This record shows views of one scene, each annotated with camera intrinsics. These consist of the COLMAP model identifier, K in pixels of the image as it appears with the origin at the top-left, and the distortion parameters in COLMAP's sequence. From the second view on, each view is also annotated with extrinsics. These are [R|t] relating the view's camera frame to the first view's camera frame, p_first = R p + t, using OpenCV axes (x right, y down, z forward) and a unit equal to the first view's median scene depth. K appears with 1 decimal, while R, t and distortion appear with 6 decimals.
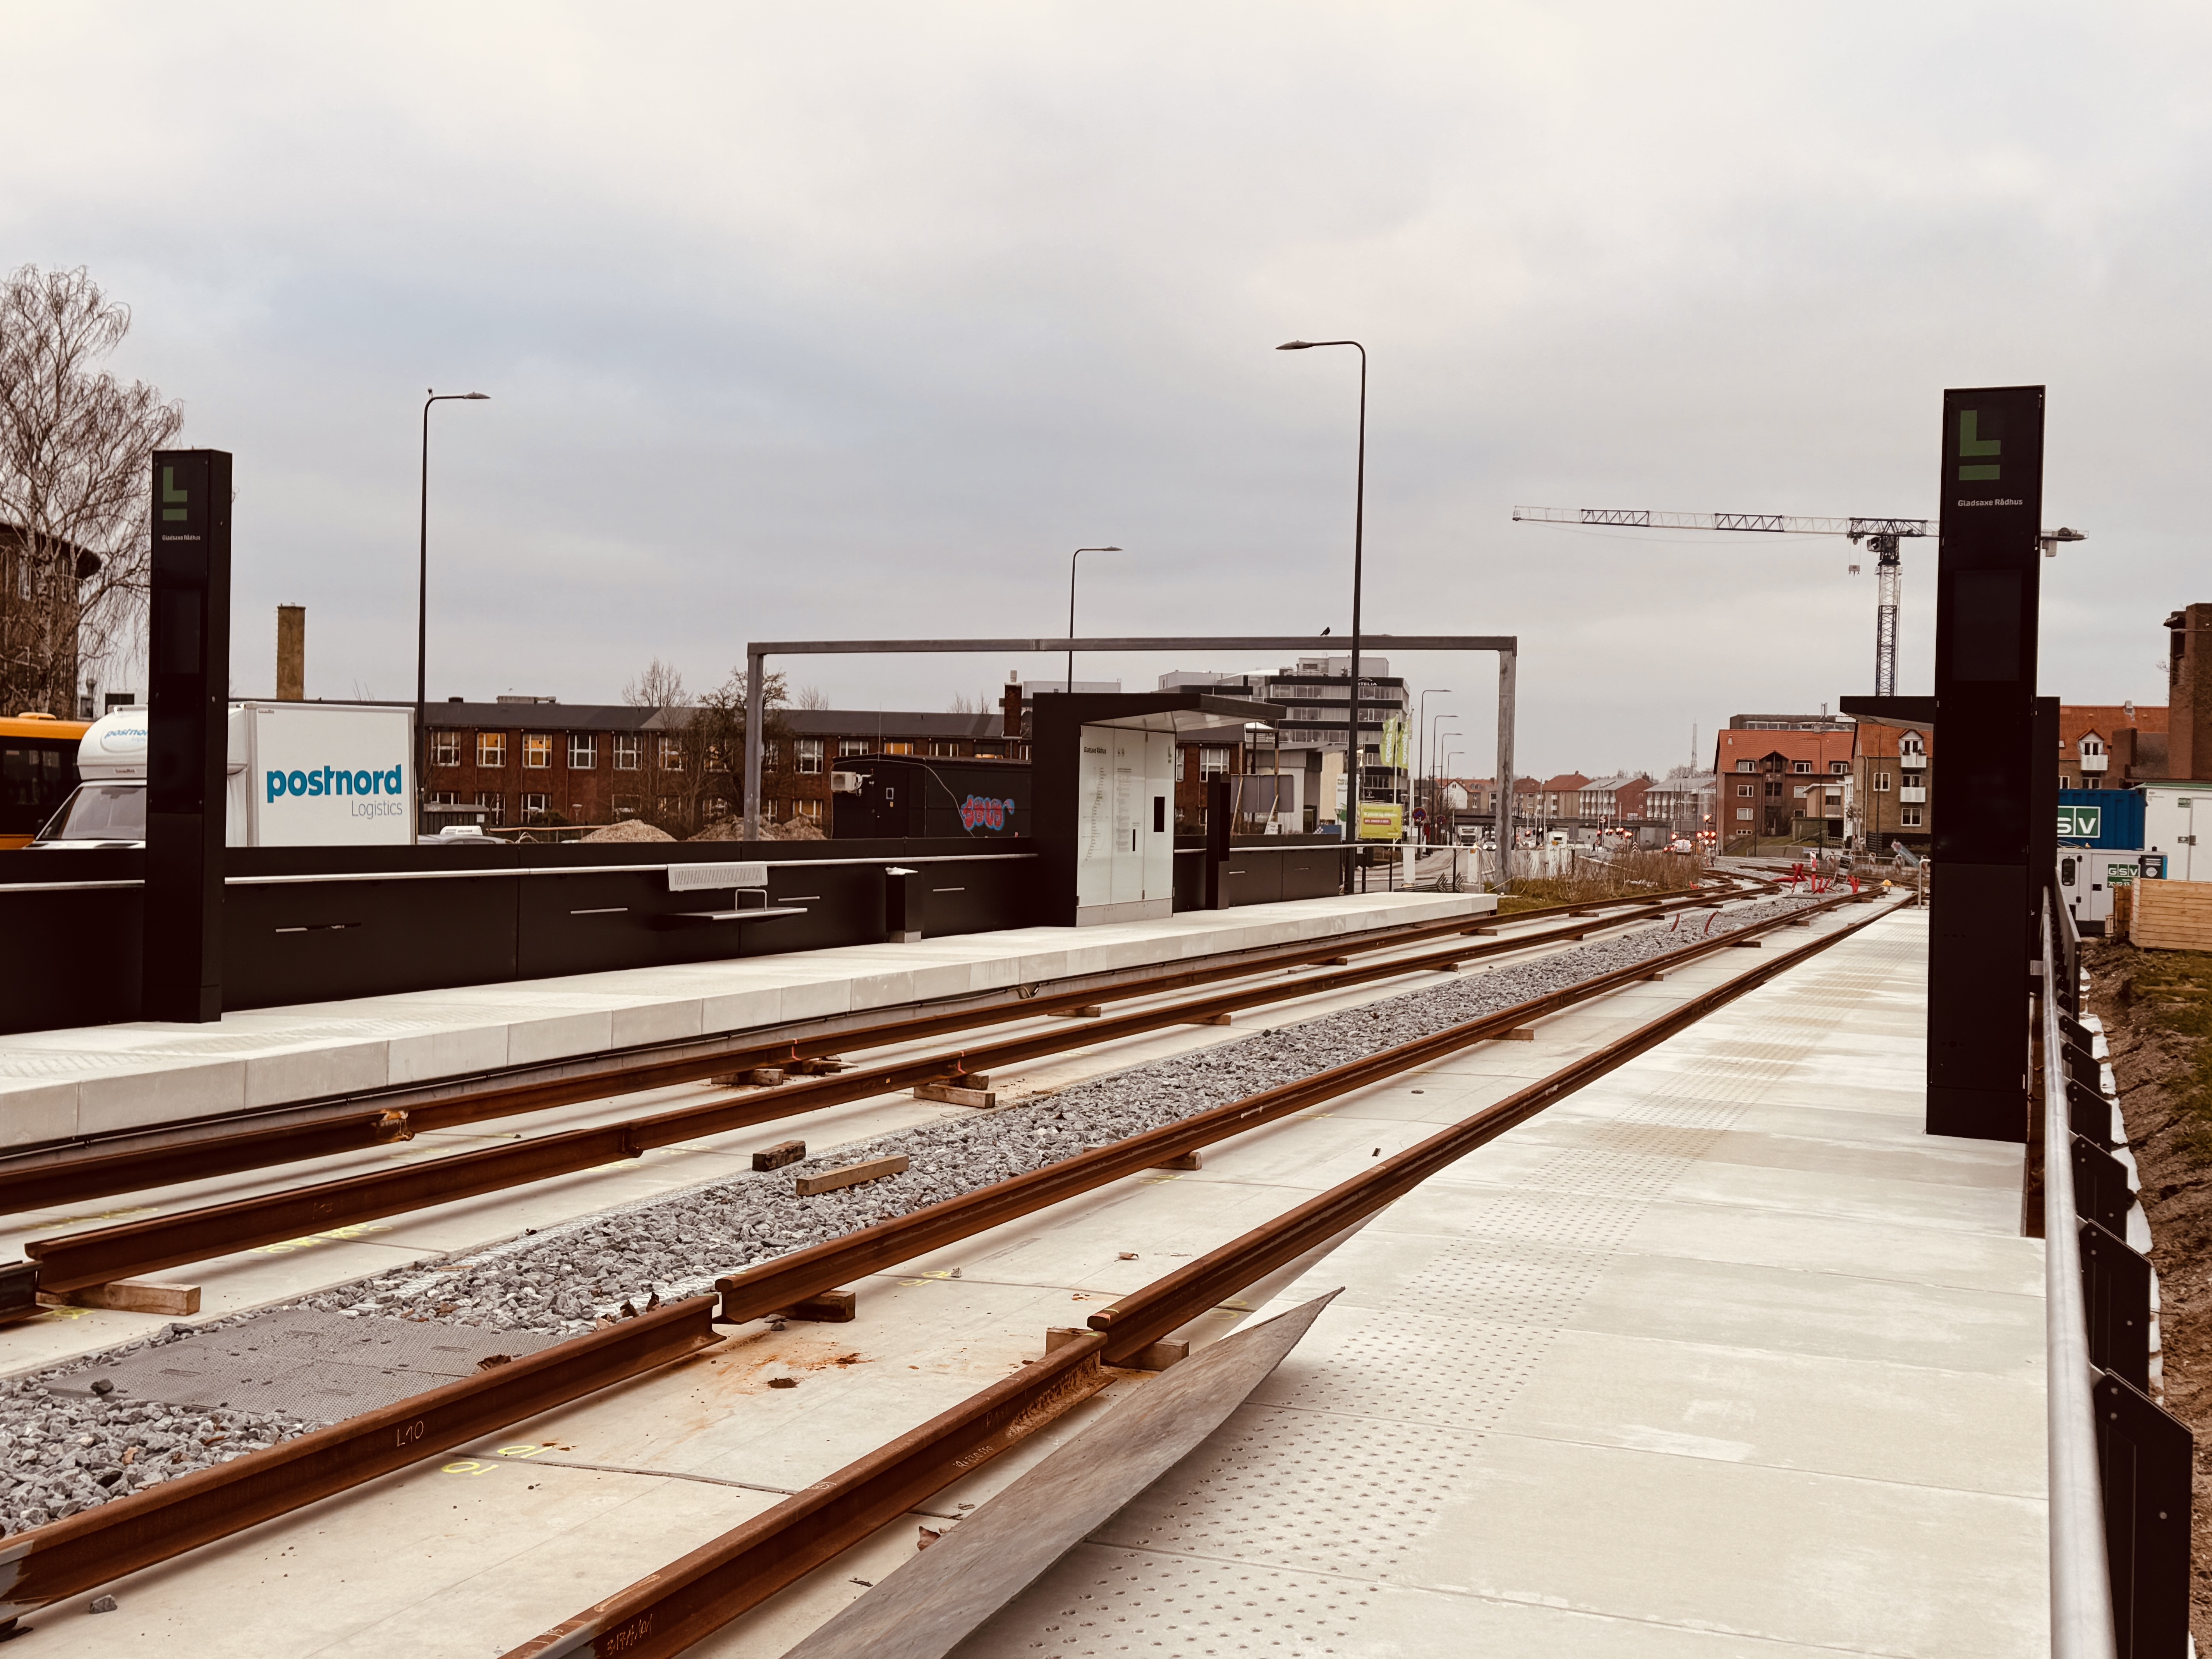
lens RADIAL K [[2434.5, 0, 1104.8], [0, 2434.5, 826.2], [0, 0, 1]] dist [0.114856, 0.000000]
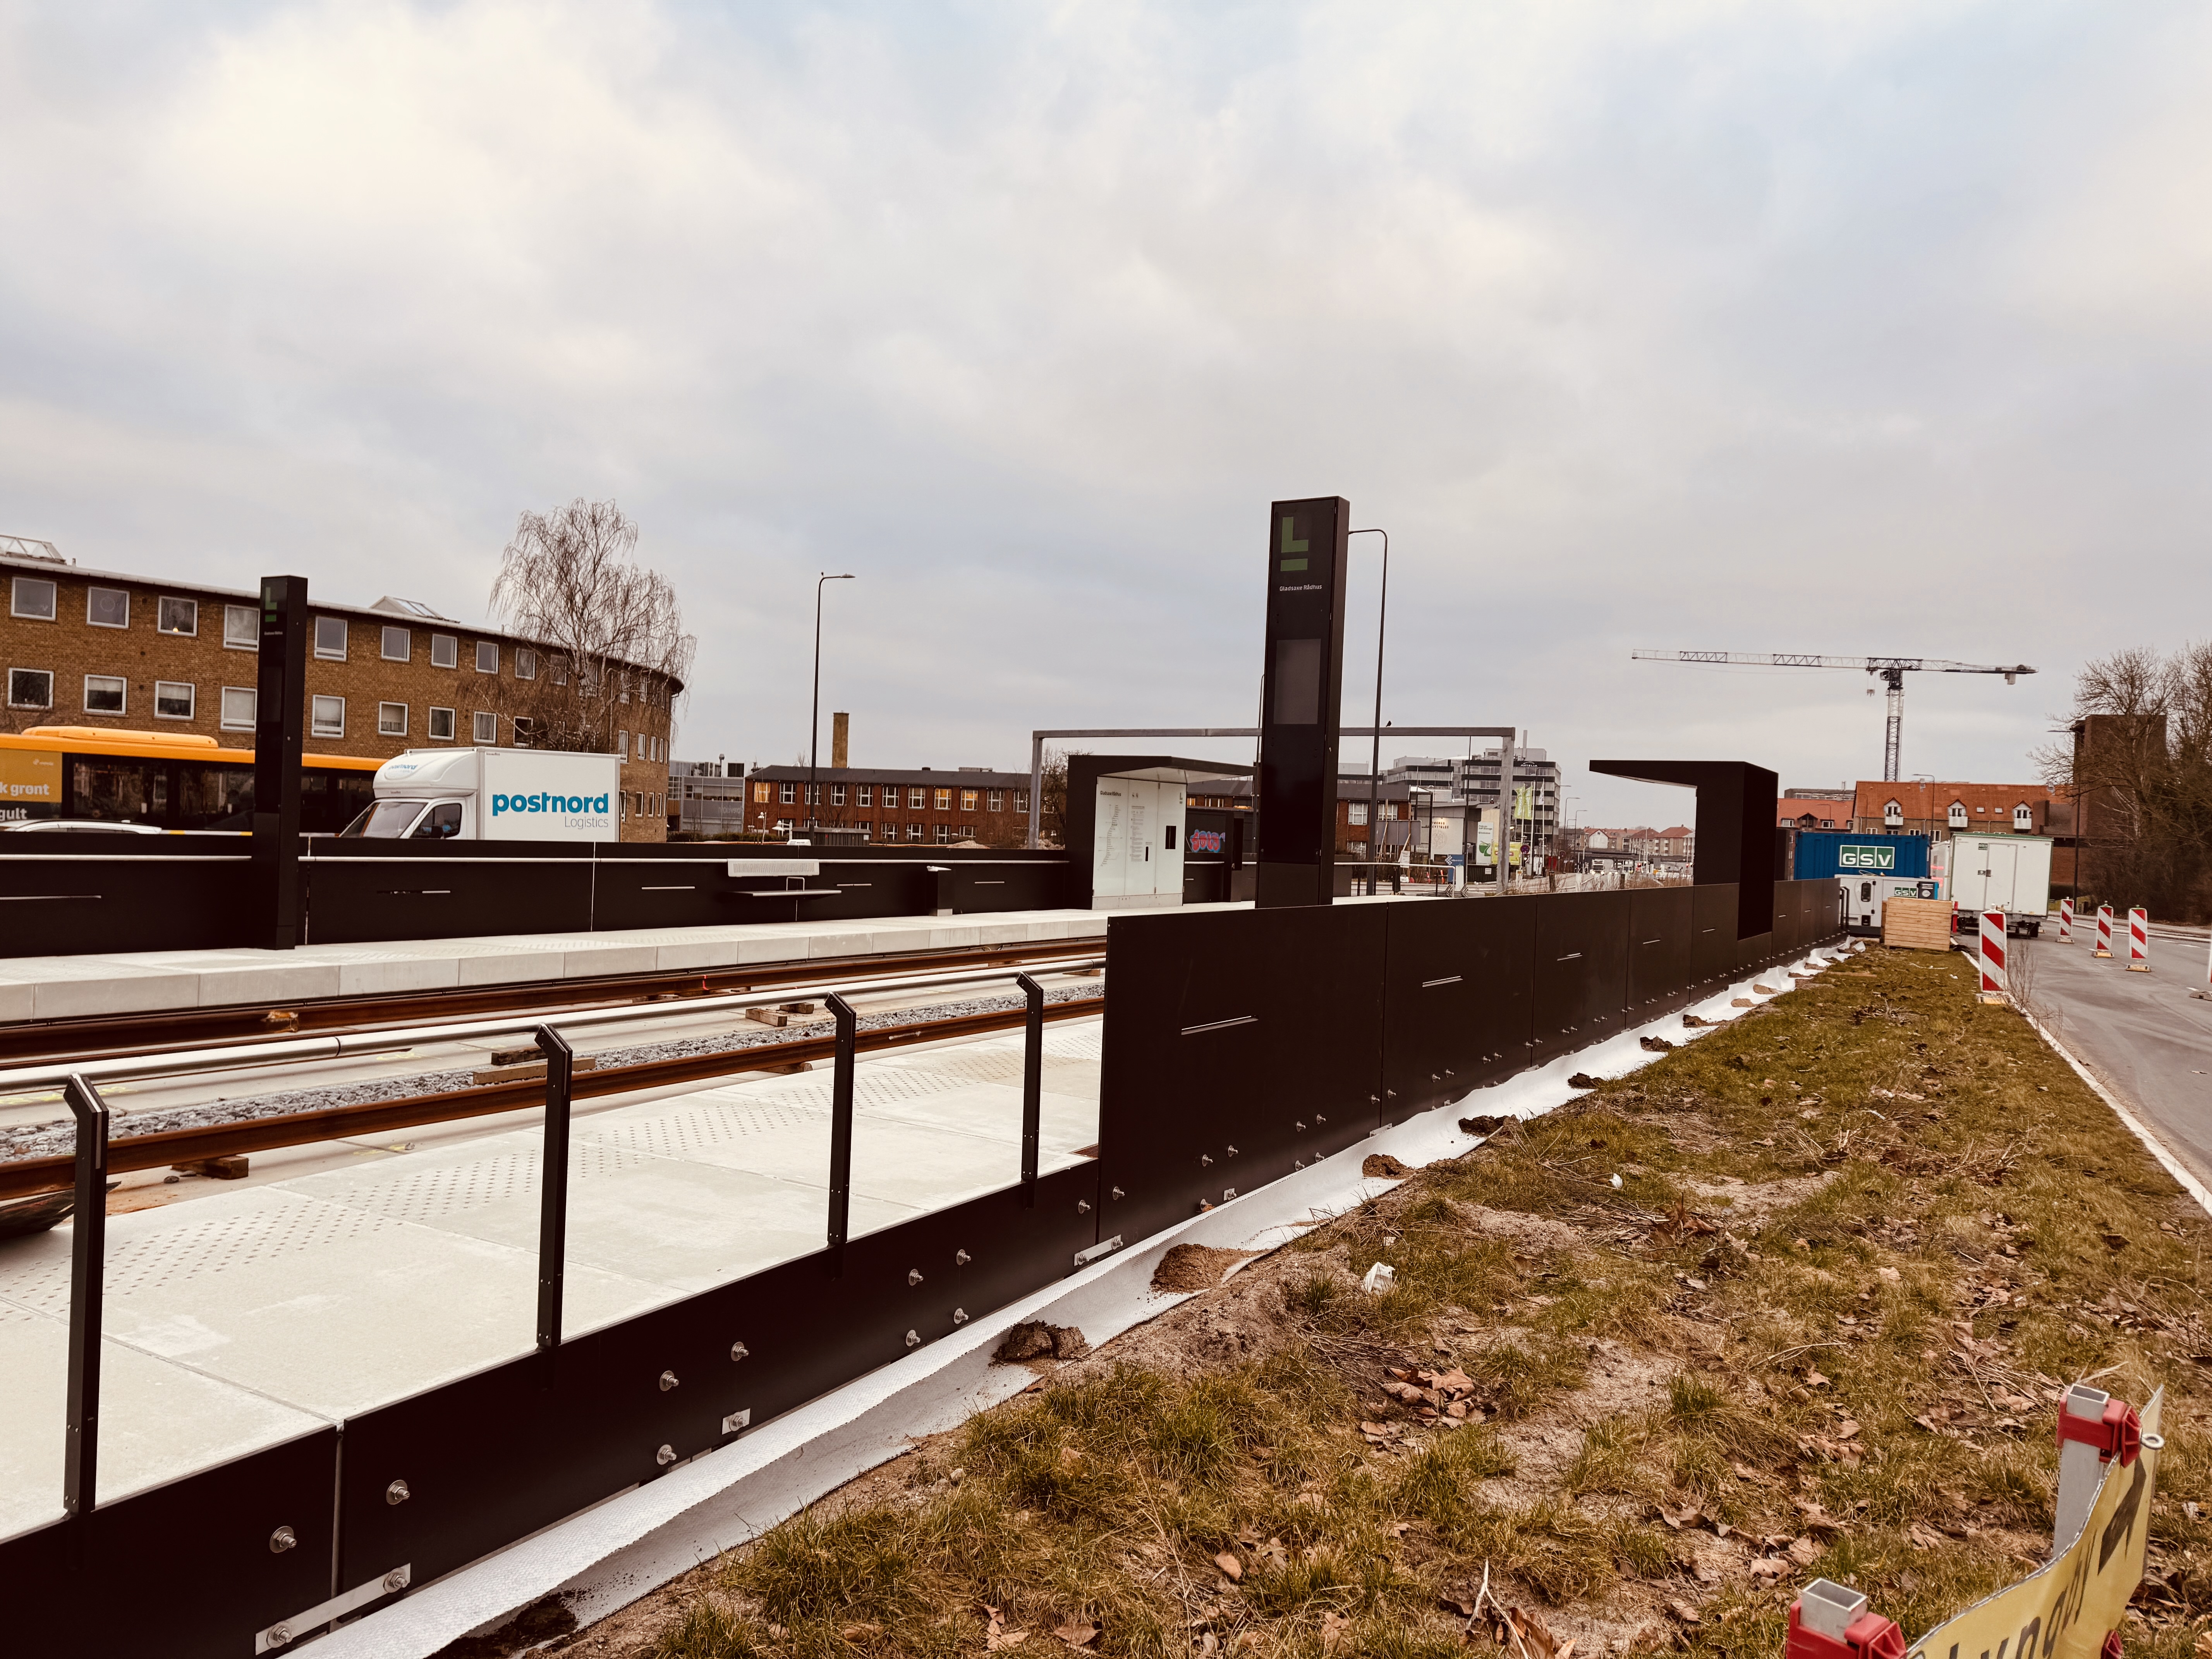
lens RADIAL K [[1519.4, 0, 1111.5], [0, 1519.4, 849.5], [0, 0, 1]] dist [0.056141, -0.006437]
pose [[0.985535, 0.018996, -0.168403, 0.103387], [-0.019361, 0.999812, -0.000527, 0.002606], [0.168361, 0.003780, 0.985718, 0.049635]]
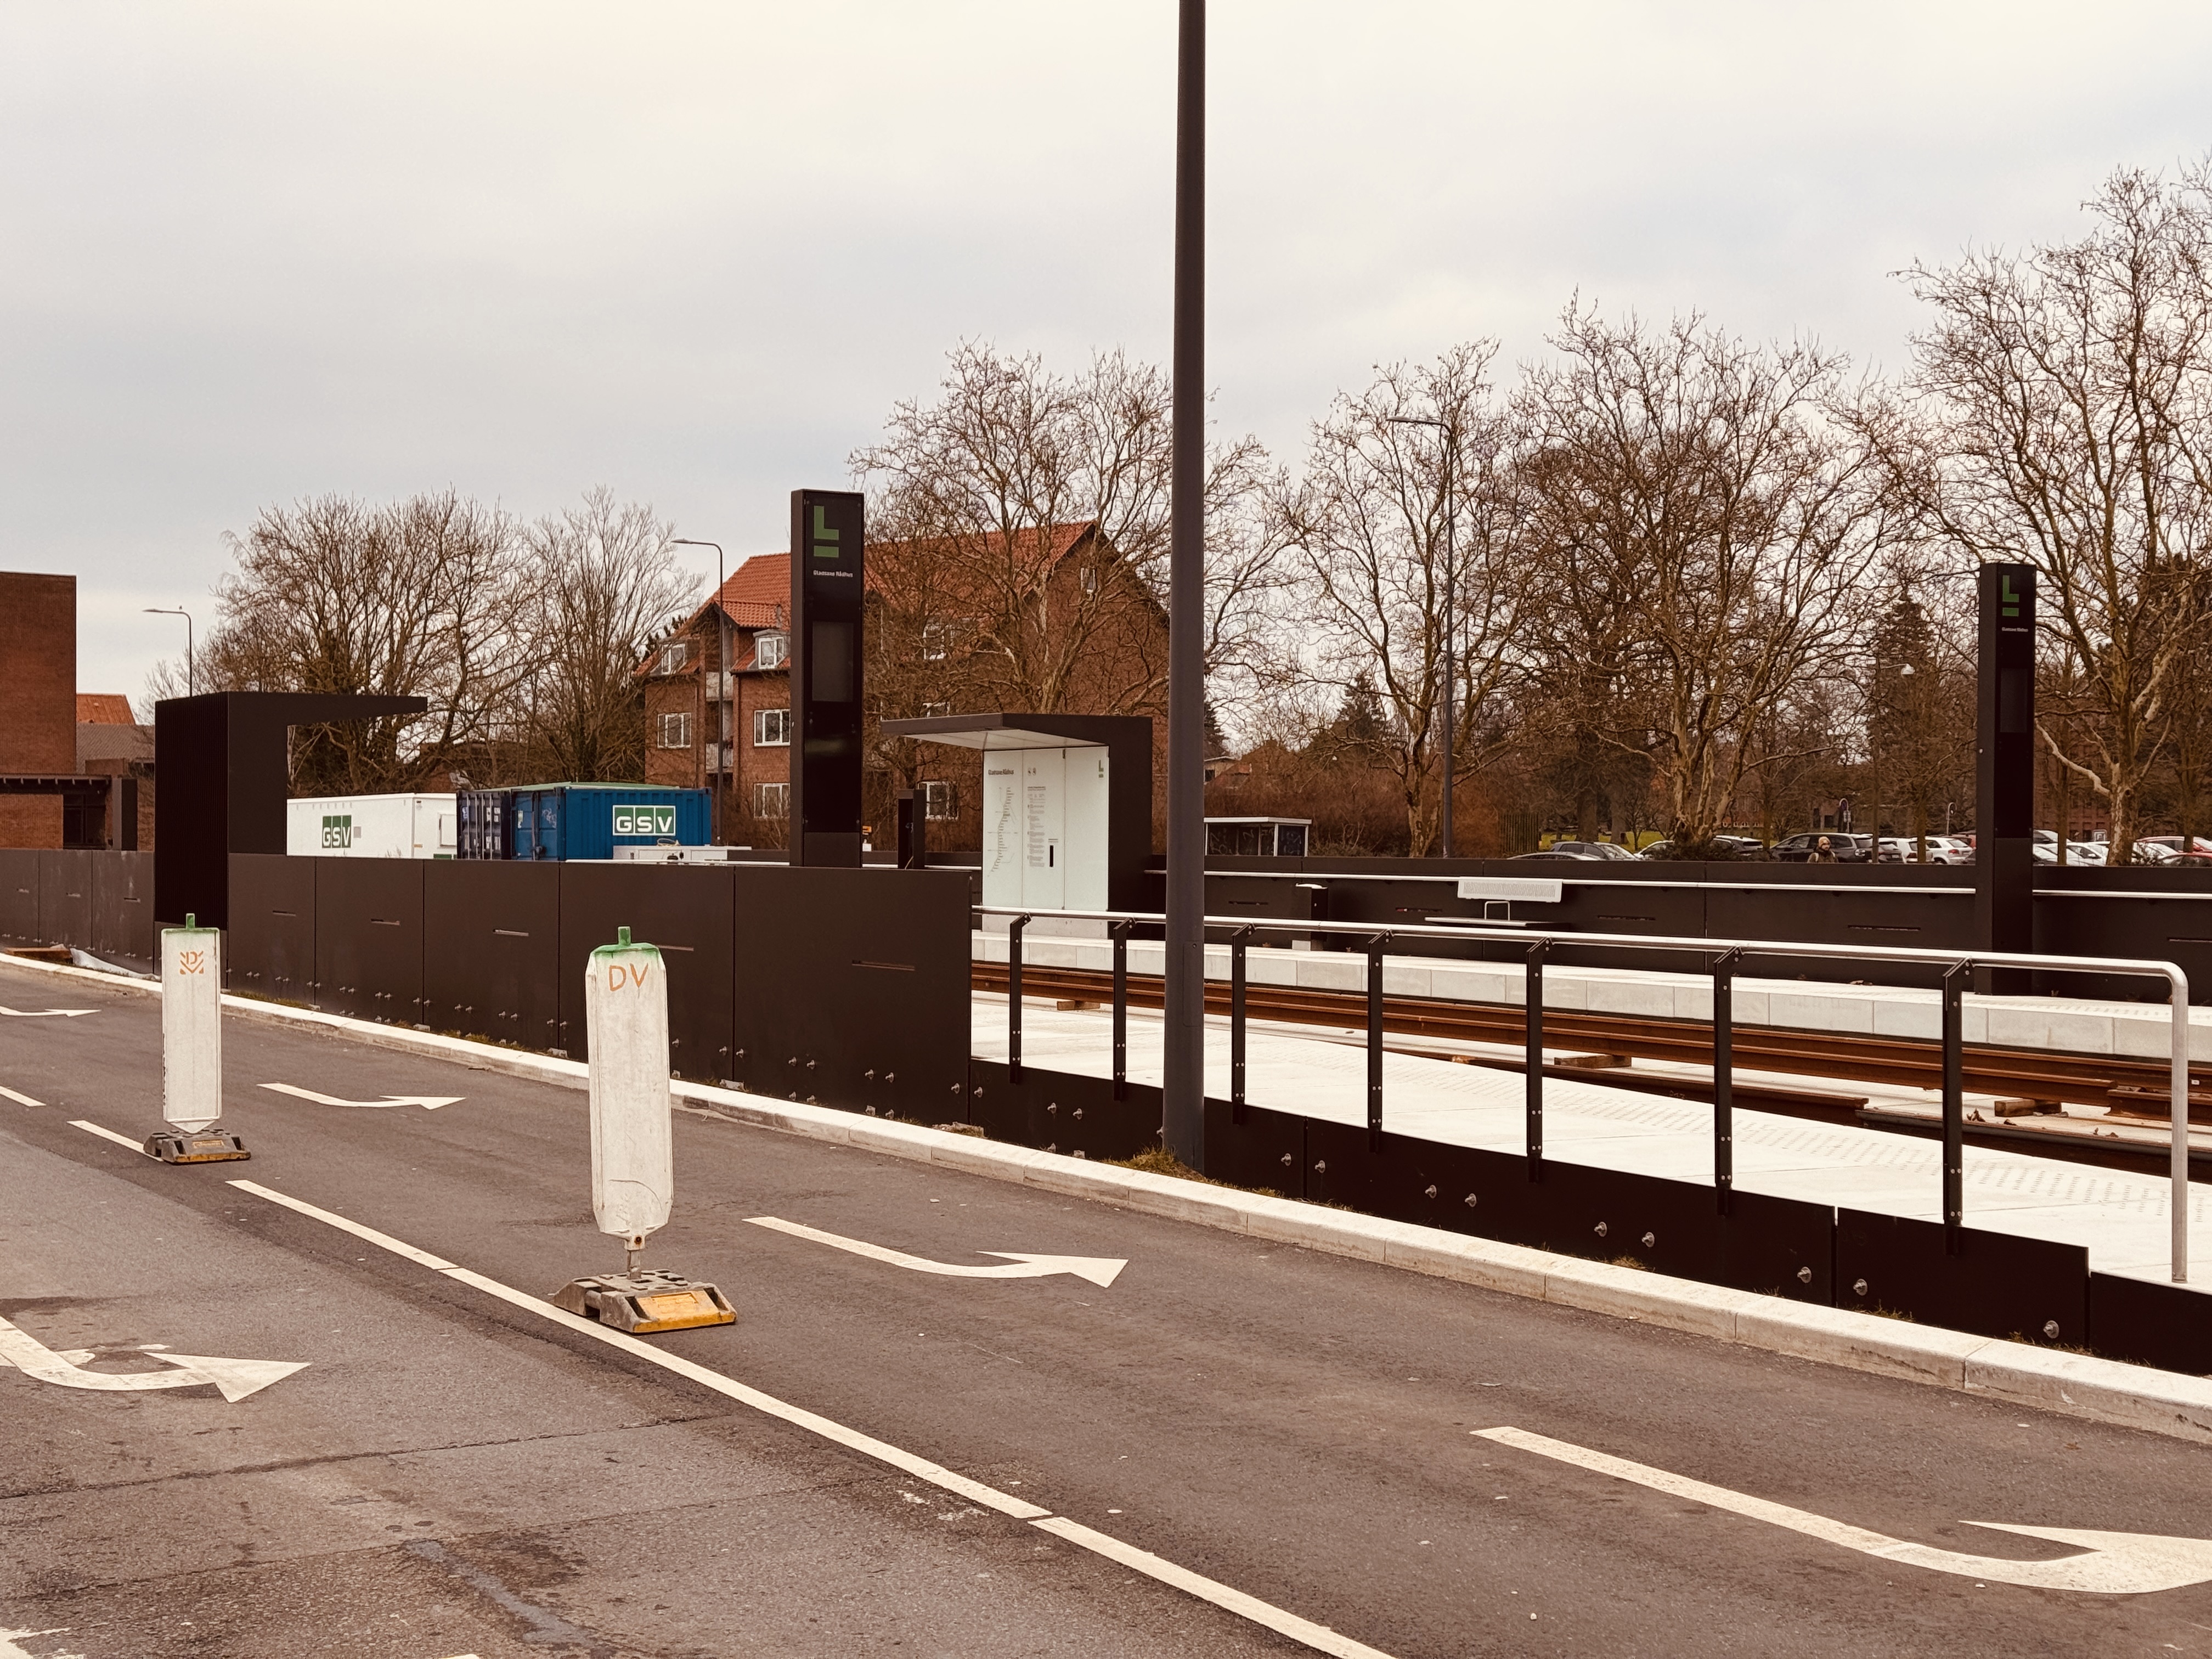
lens RADIAL K [[3019.4, 0, 1119.5], [0, 3019.4, 829.5], [0, 0, 1]] dist [0.150590, 0.000000]
pose [[0.630731, -0.019014, 0.775769, -0.689065], [0.018043, 0.999789, 0.009835, -0.012213], [-0.775792, 0.007794, 0.630941, 0.086999]]
